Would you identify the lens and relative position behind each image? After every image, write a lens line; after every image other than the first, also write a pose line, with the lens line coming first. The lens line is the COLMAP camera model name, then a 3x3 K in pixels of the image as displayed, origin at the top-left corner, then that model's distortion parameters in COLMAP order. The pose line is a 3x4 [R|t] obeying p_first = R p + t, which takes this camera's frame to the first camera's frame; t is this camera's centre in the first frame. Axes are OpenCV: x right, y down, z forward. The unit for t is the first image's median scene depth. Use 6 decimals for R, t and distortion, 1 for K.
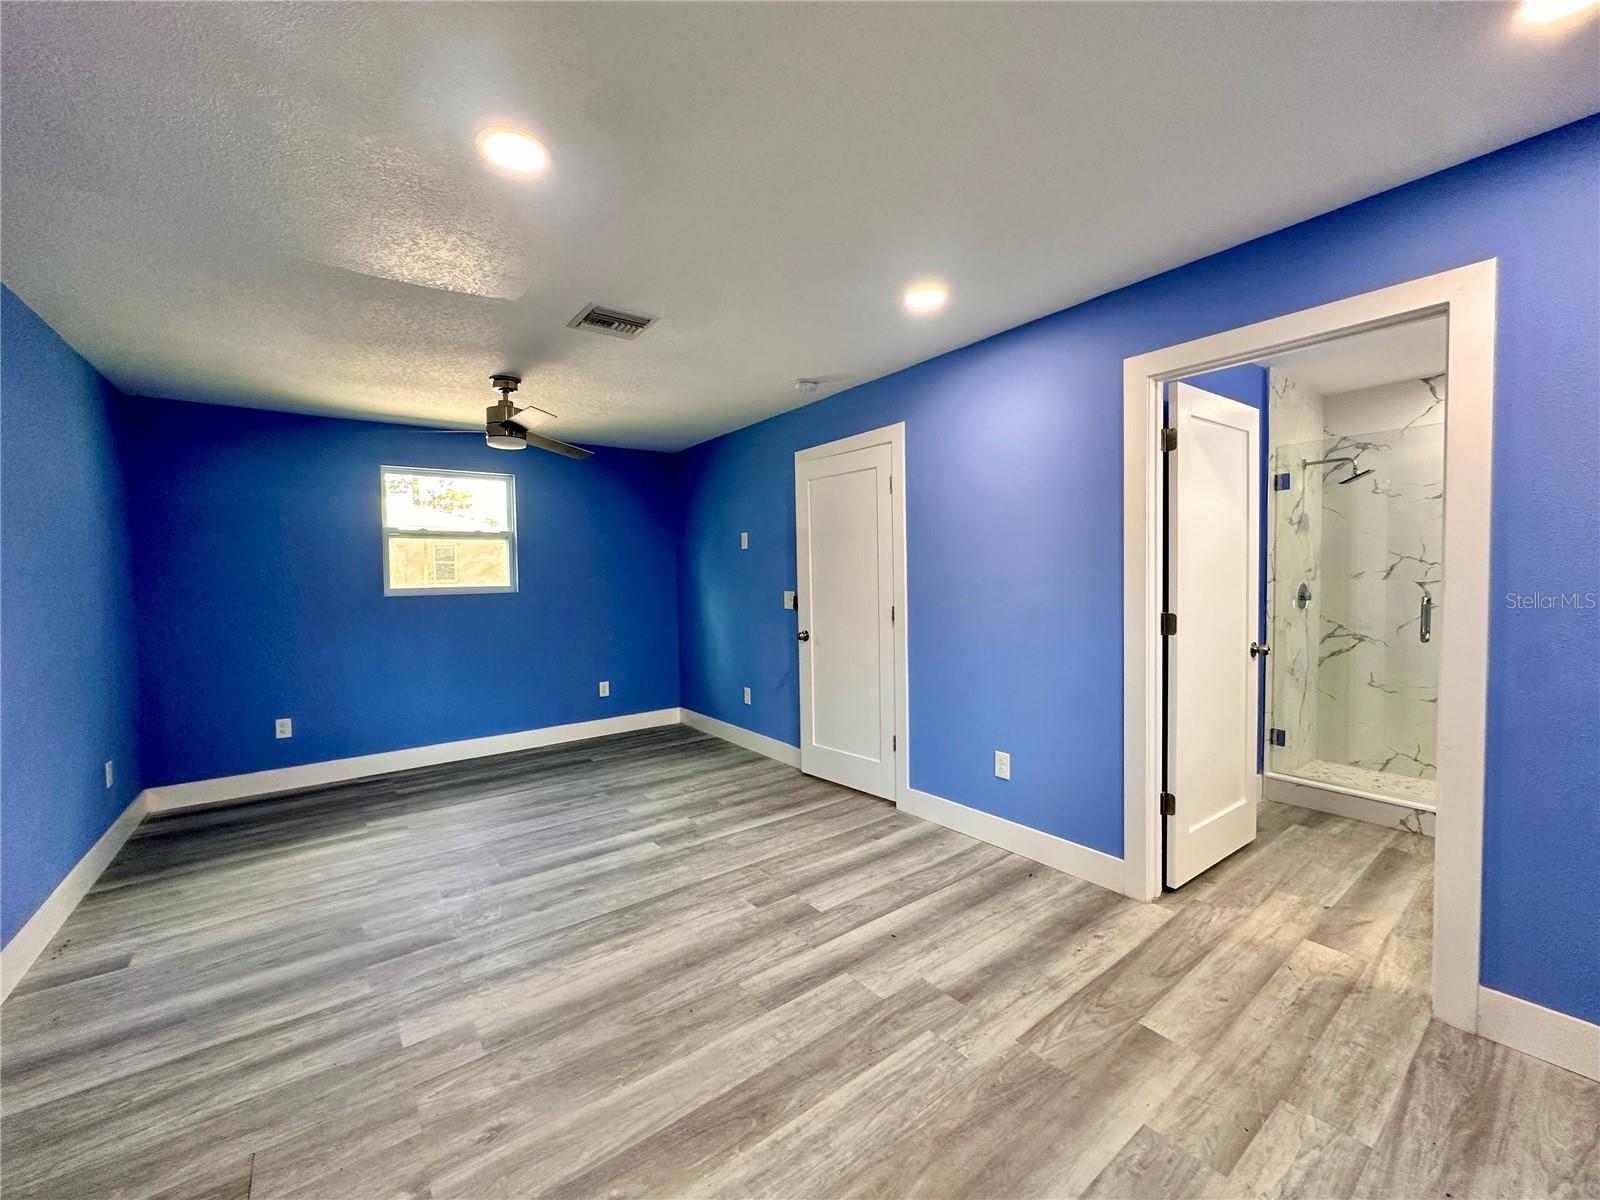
lens RADIAL K [[638.8, 0, 800.7], [0, 638.8, 600.5], [0, 0, 1]] dist [-0.004371, 0.000628]
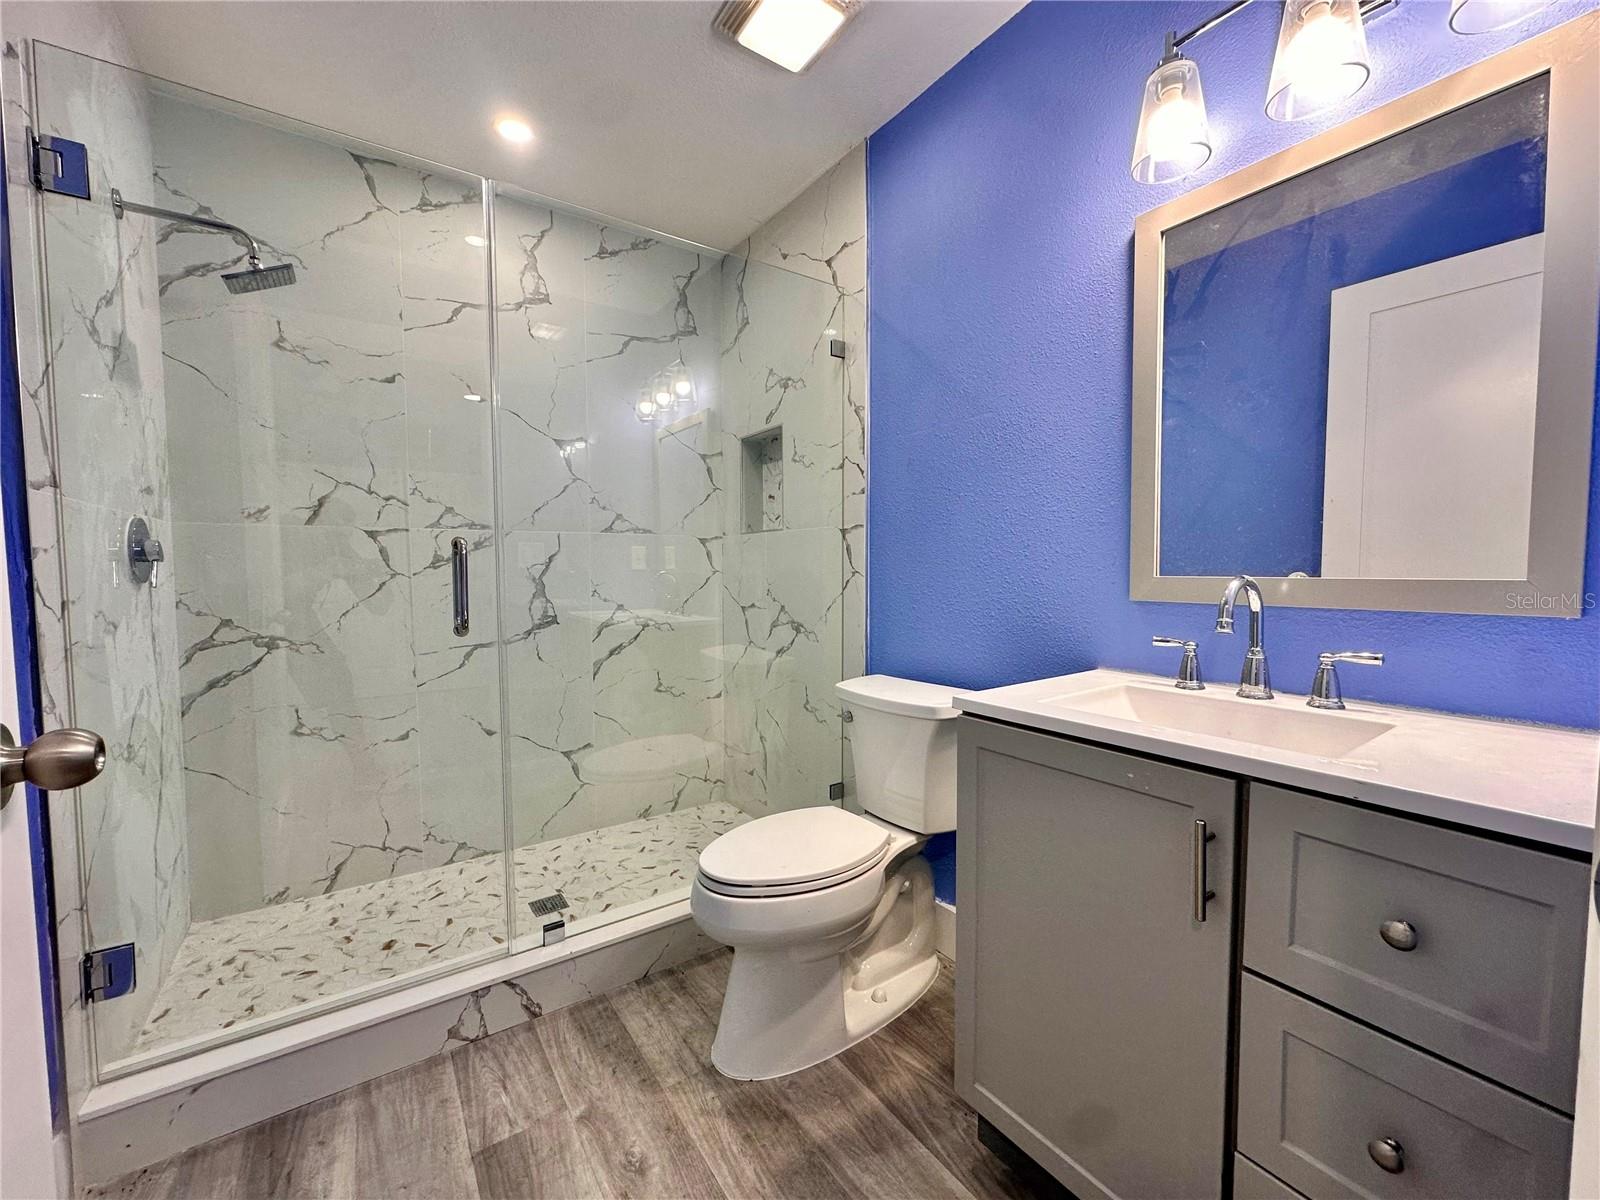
lens RADIAL K [[638.8, 0, 800.7], [0, 638.8, 600.5], [0, 0, 1]] dist [-0.004371, 0.000628]
pose [[0.034626, -0.038142, 0.998672, 0.421098], [0.042927, 0.998406, 0.036644, 0.026823], [-0.998478, 0.041602, 0.036208, 0.595359]]
